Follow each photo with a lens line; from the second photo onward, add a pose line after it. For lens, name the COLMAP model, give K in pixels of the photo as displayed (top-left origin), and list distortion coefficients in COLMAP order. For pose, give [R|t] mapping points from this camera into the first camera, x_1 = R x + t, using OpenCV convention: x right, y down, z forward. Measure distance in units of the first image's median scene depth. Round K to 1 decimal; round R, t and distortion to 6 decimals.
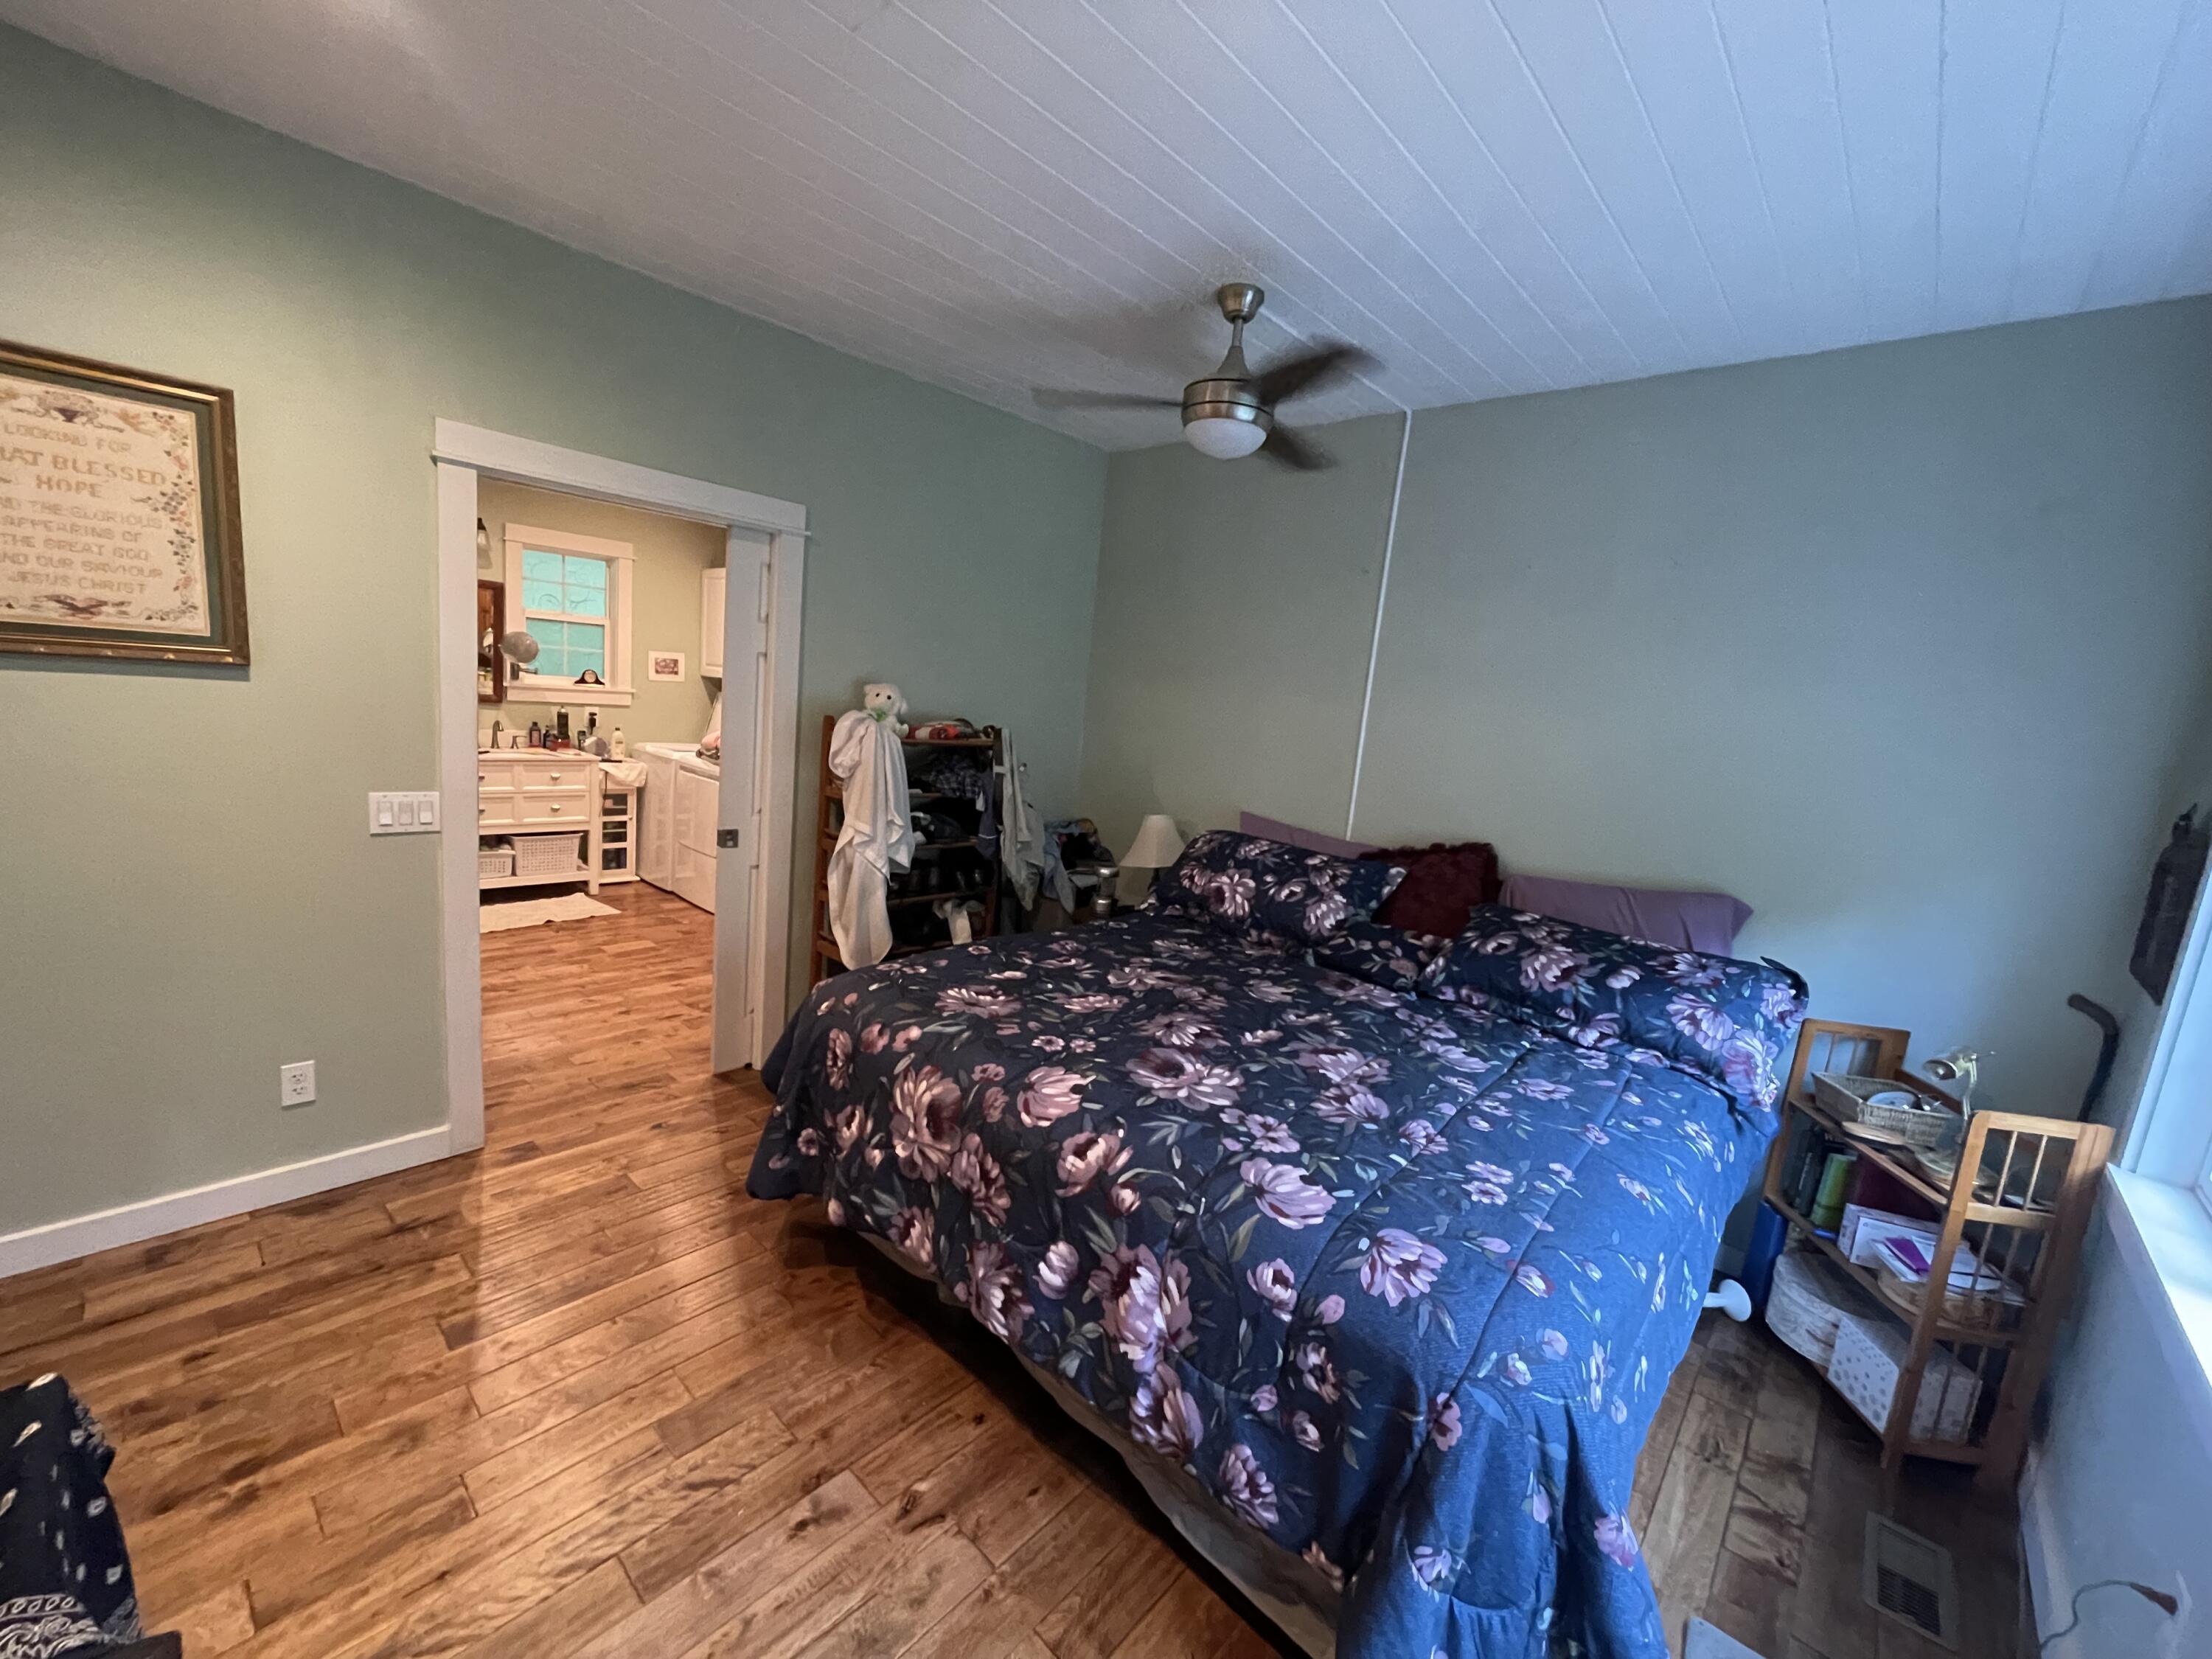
lens RADIAL K [[896.7, 0, 1089.3], [0, 896.7, 831.0], [0, 0, 1]] dist [-0.001634, 0.000067]
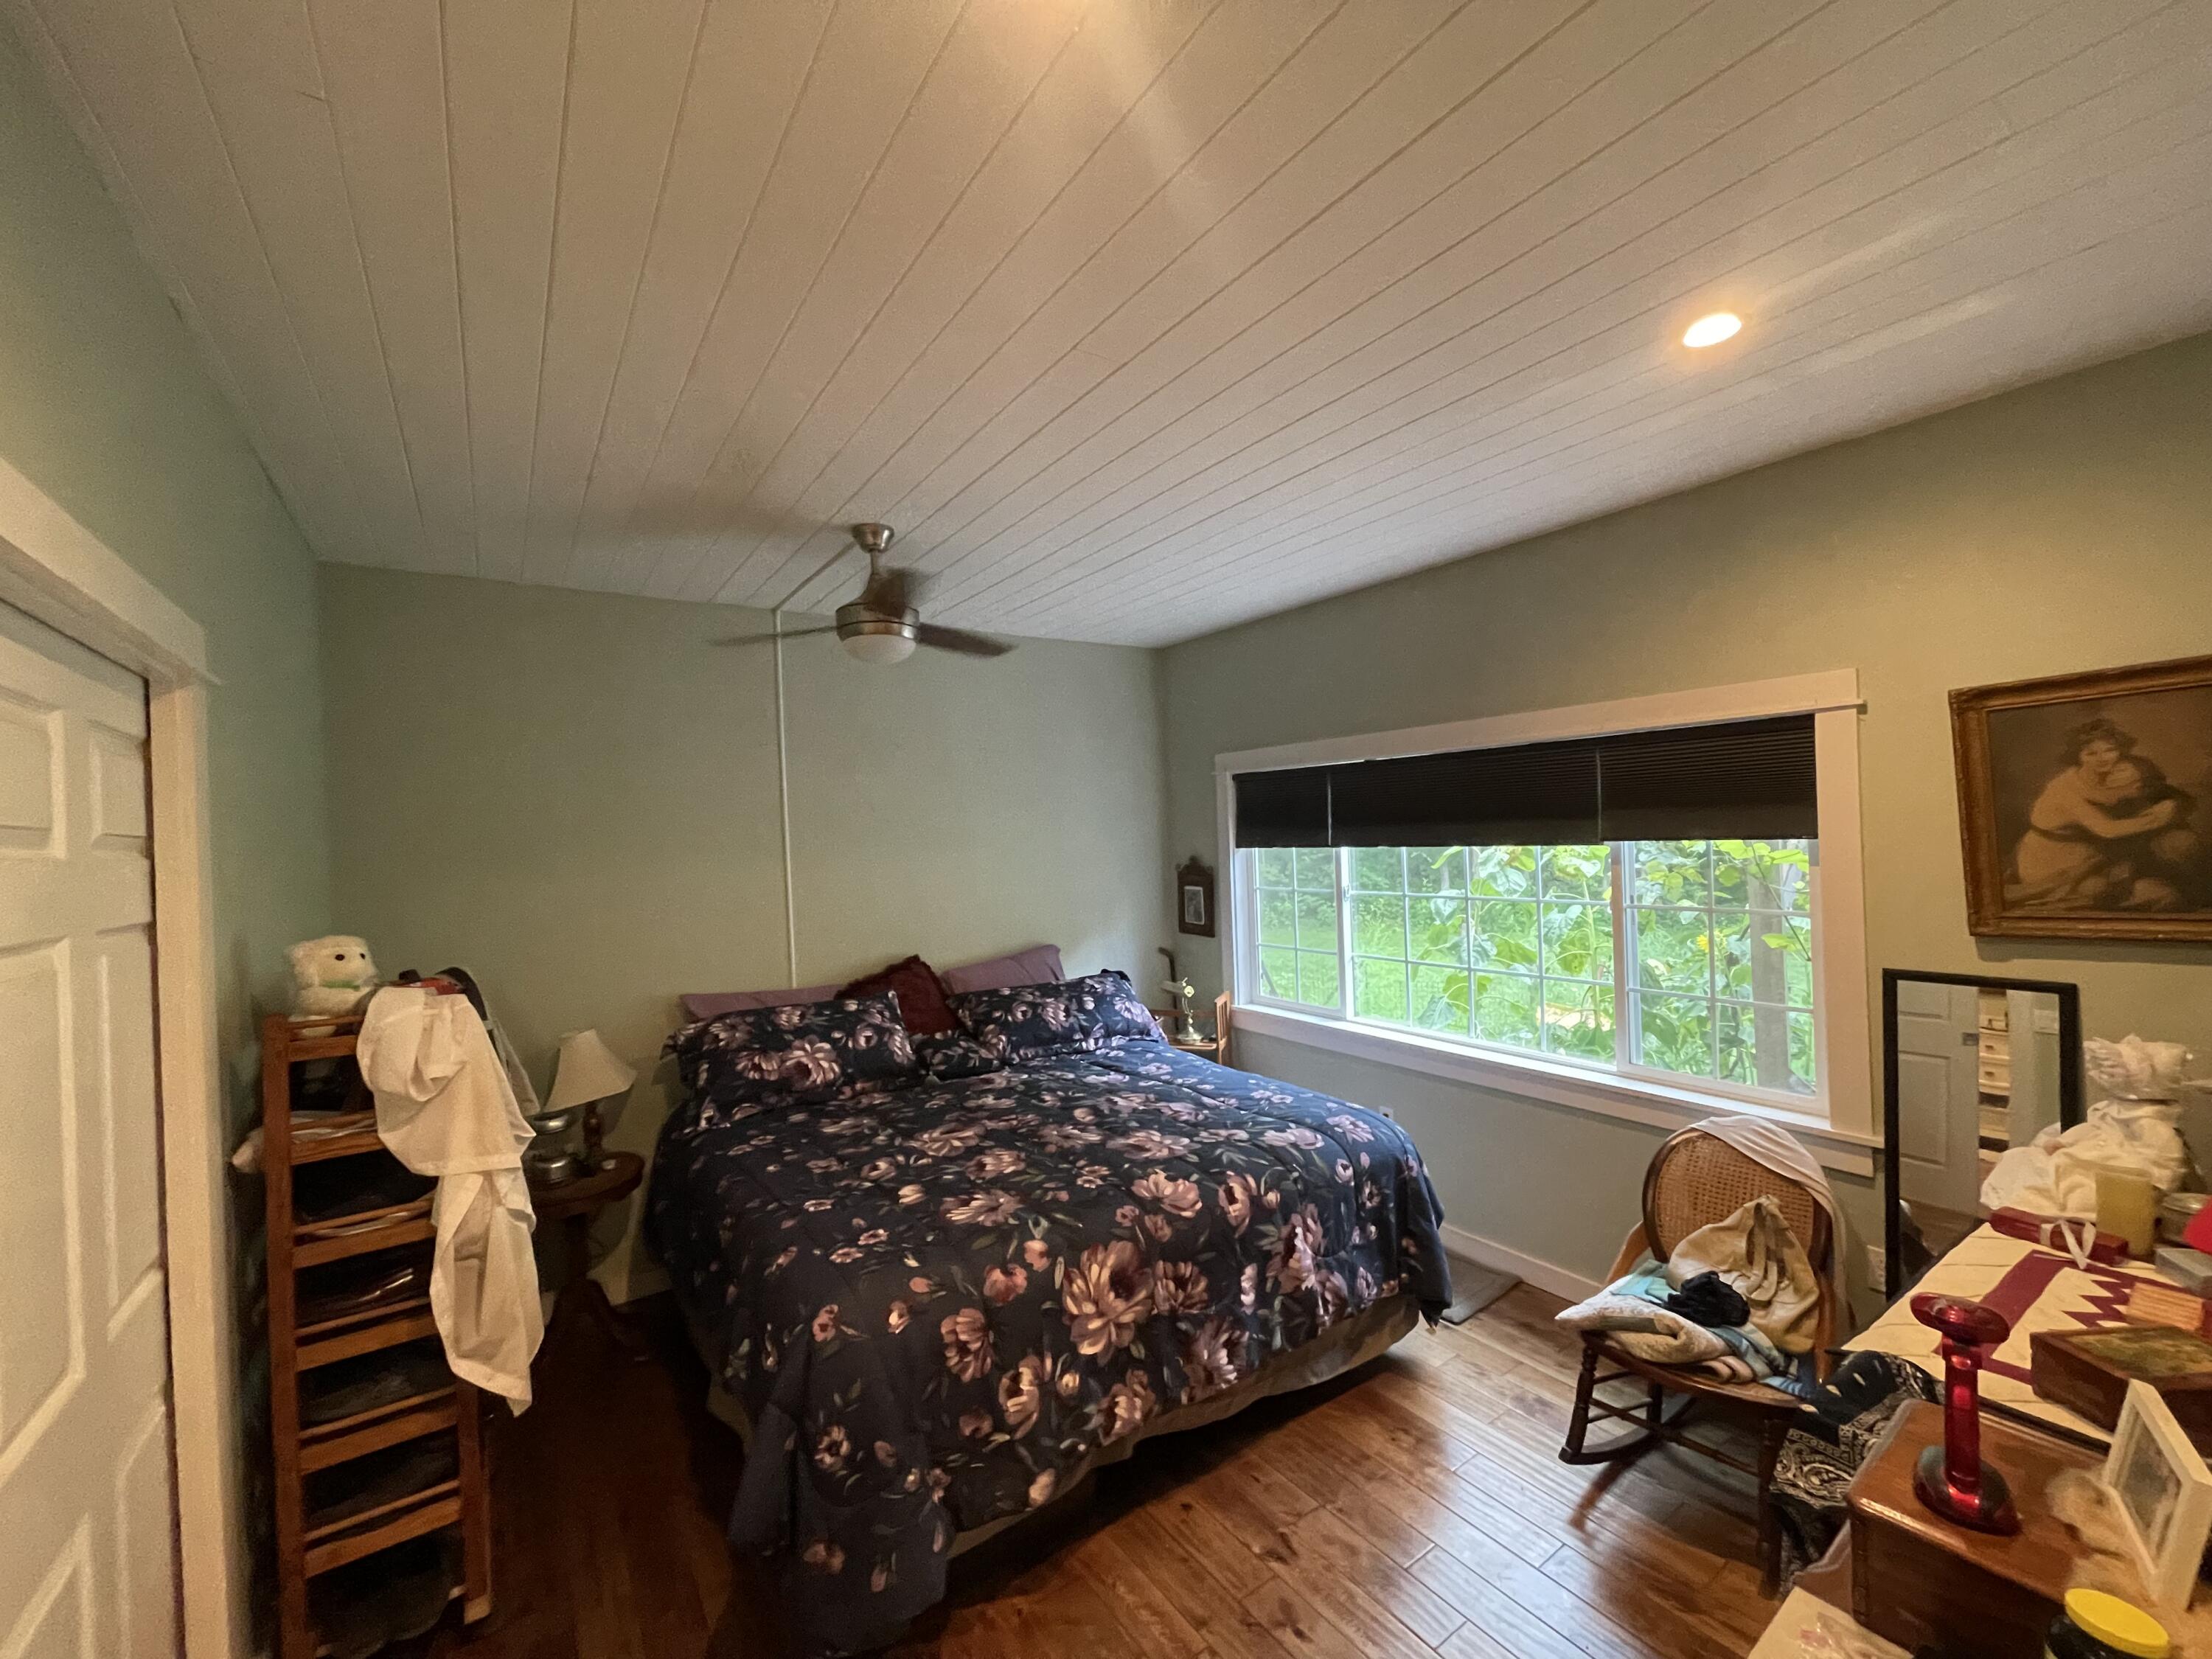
lens RADIAL K [[896.7, 0, 1086.1], [0, 896.7, 833.0], [0, 0, 1]] dist [-0.001634, 0.000067]
pose [[0.228182, -0.103661, 0.968084, -1.103628], [0.216989, 0.974722, 0.053227, -0.259569], [-0.949130, 0.197919, 0.244908, 0.628750]]
